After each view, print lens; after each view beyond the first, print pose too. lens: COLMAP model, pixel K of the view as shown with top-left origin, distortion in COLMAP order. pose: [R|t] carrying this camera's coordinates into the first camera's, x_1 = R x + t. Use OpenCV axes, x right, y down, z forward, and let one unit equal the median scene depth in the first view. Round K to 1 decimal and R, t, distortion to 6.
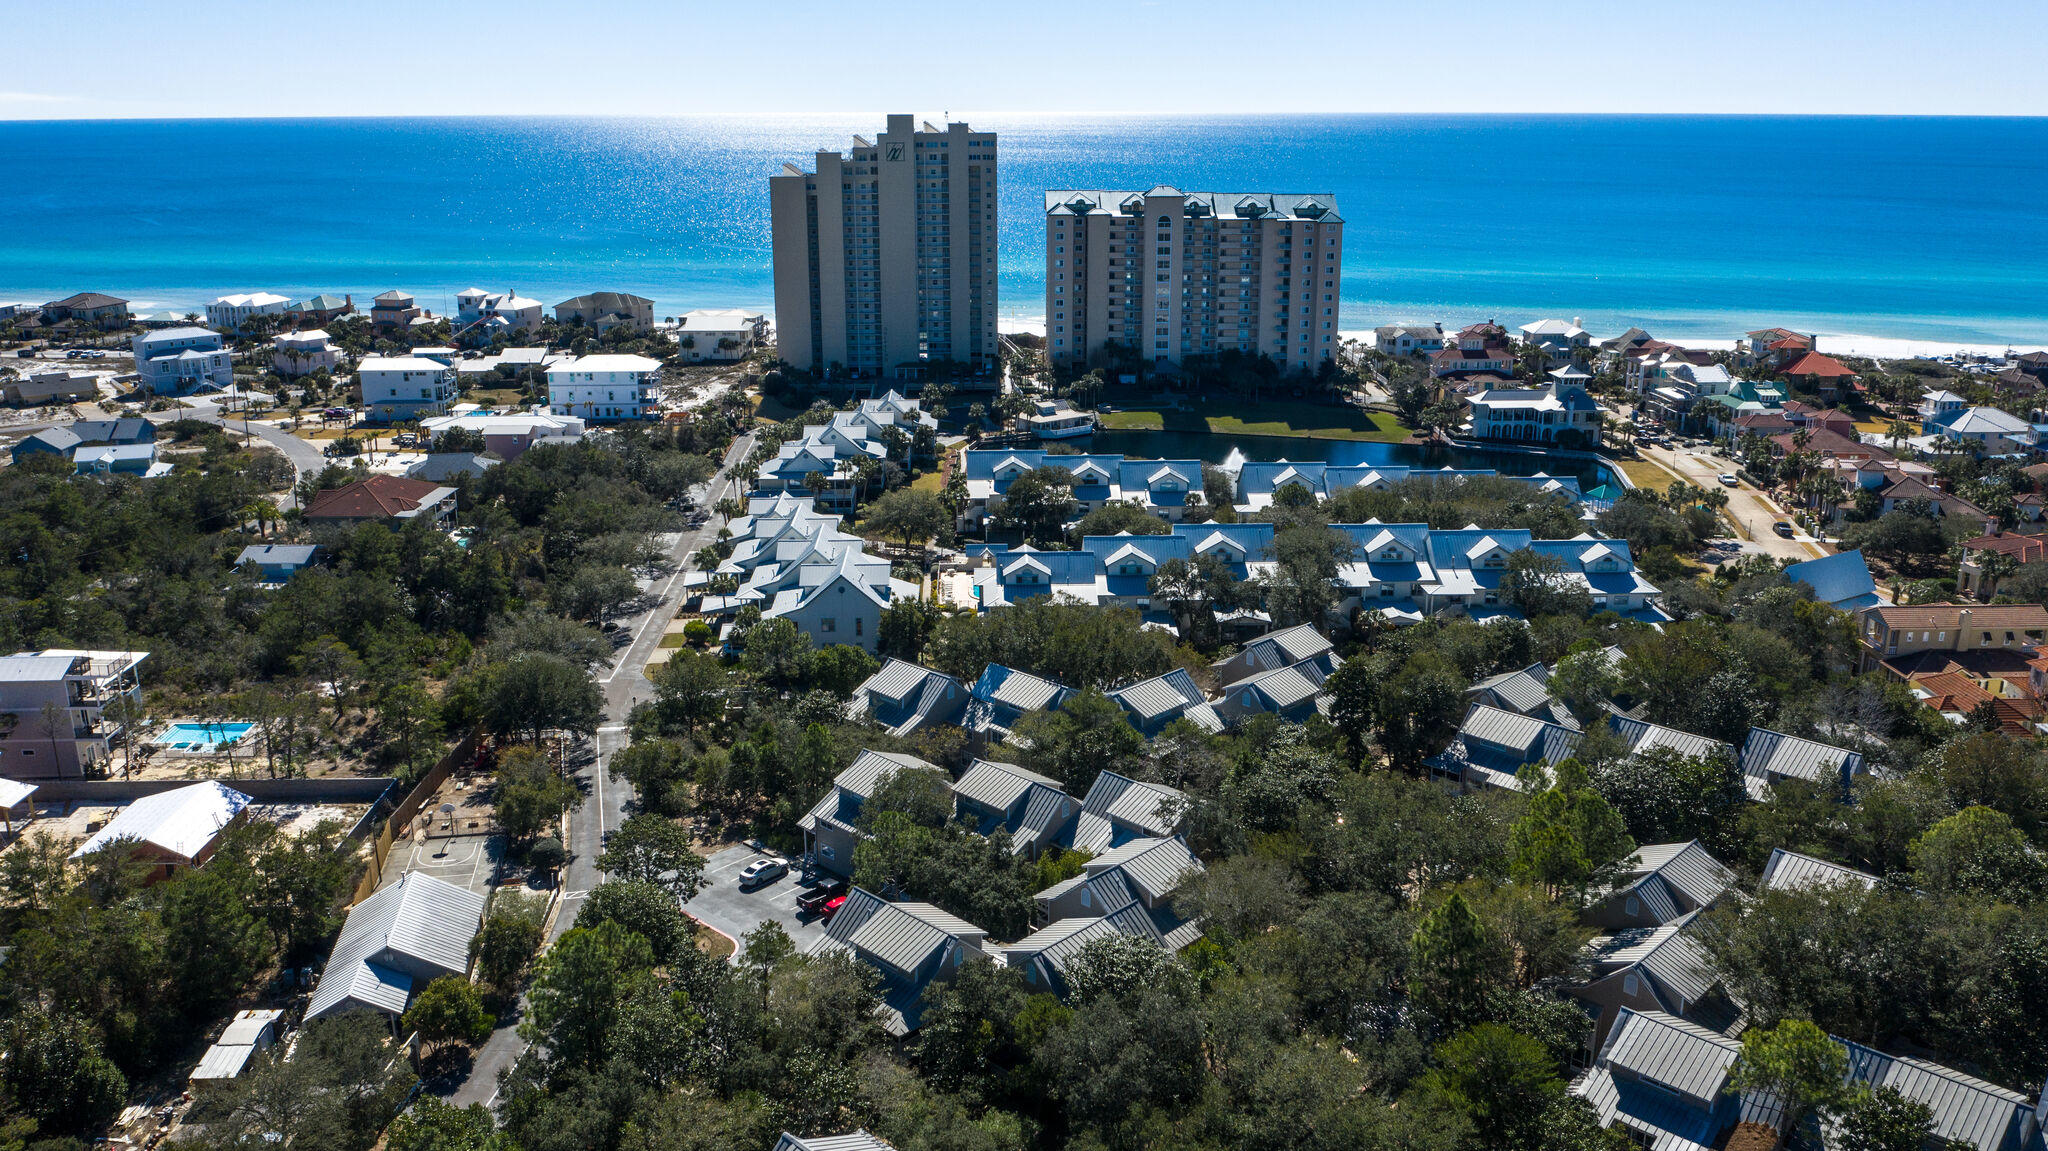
lens RADIAL K [[1735.2, 0, 987.4], [0, 1735.2, 573.9], [0, 0, 1]] dist [-0.007081, -0.003266]
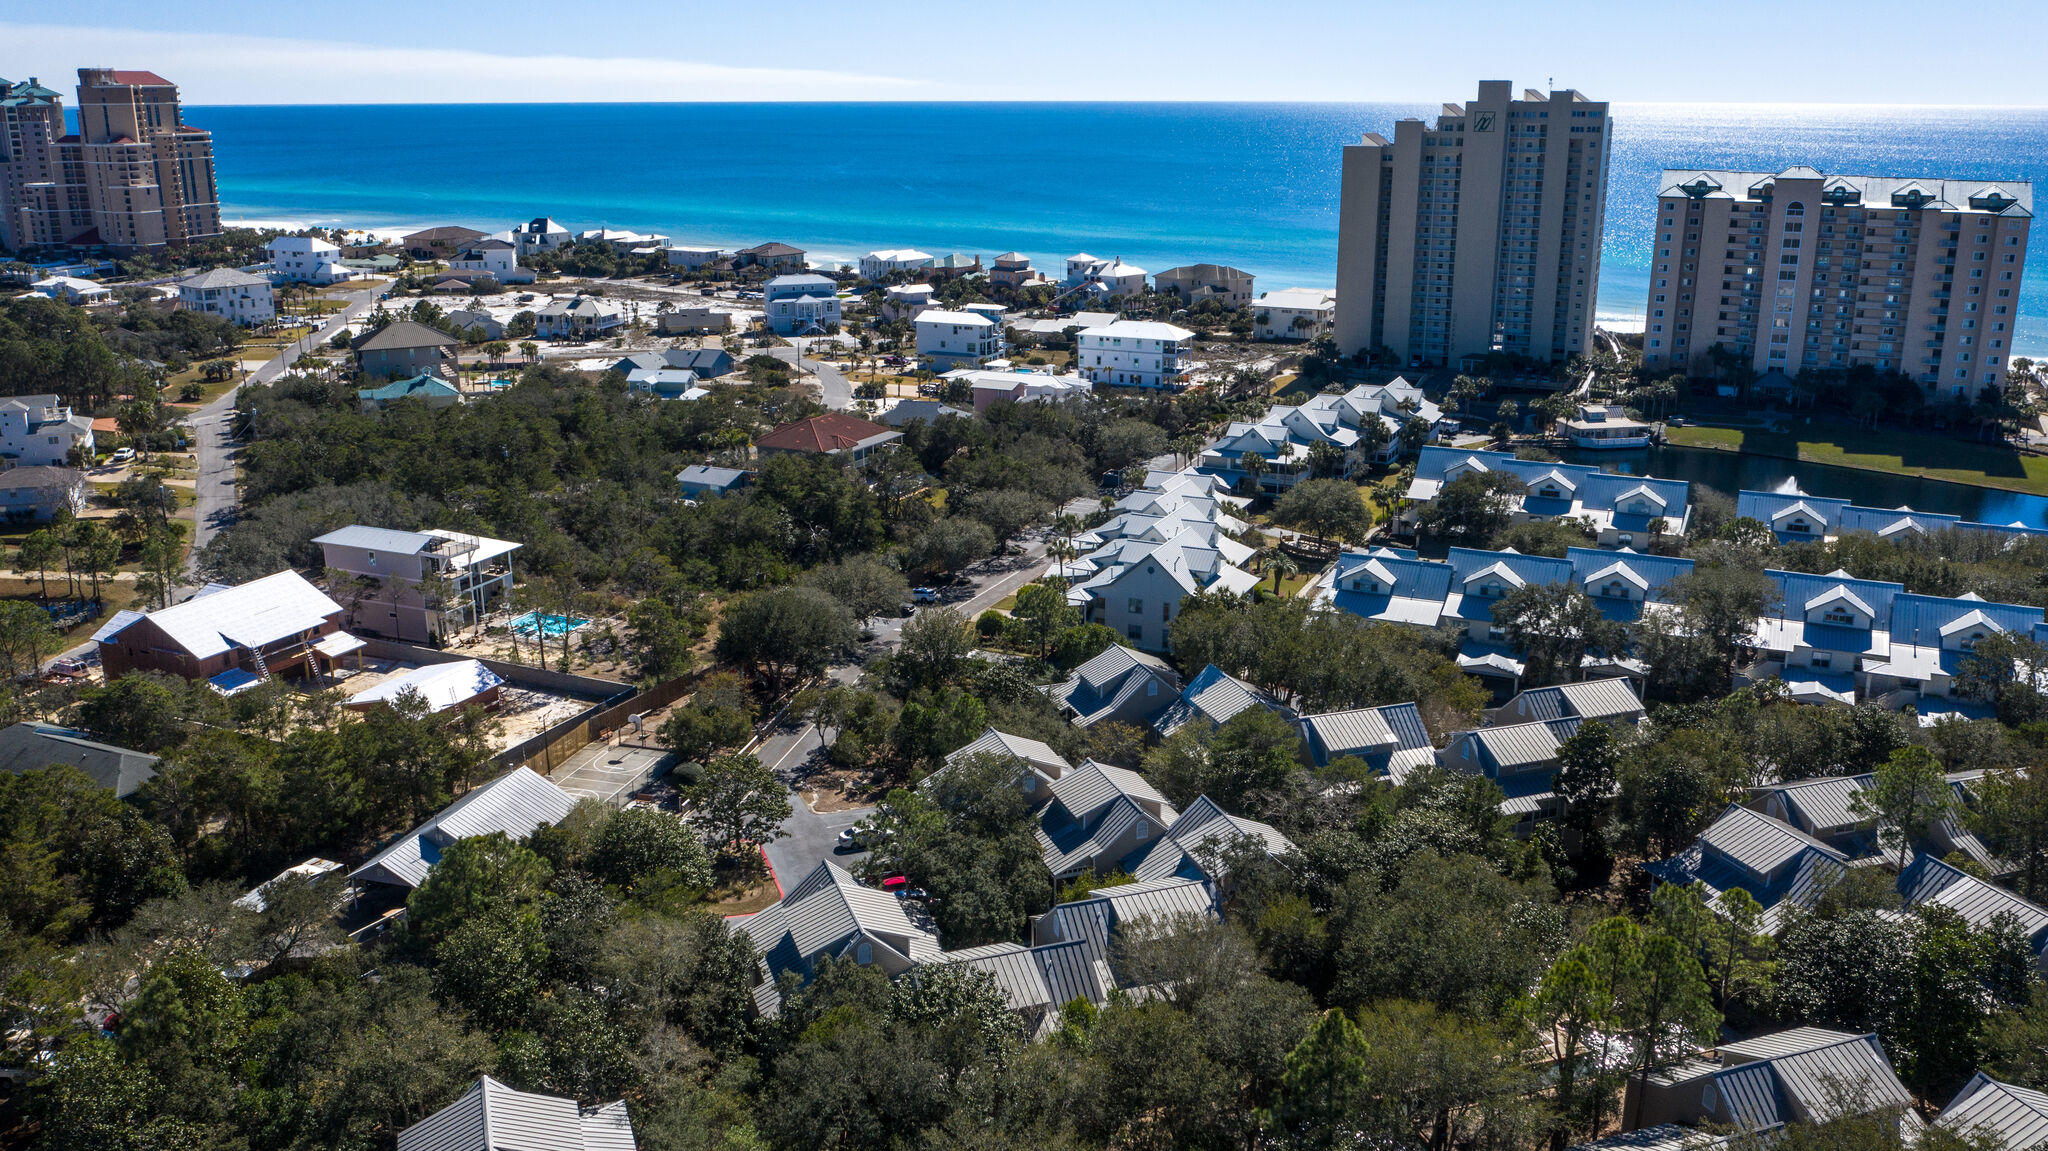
lens RADIAL K [[1735.2, 0, 987.4], [0, 1735.2, 573.9], [0, 0, 1]] dist [-0.007081, -0.003266]
pose [[0.889269, 0.126746, -0.439472, 0.144999], [-0.125539, 0.991574, 0.031948, -0.004355], [0.439818, 0.026761, 0.897688, 0.075247]]
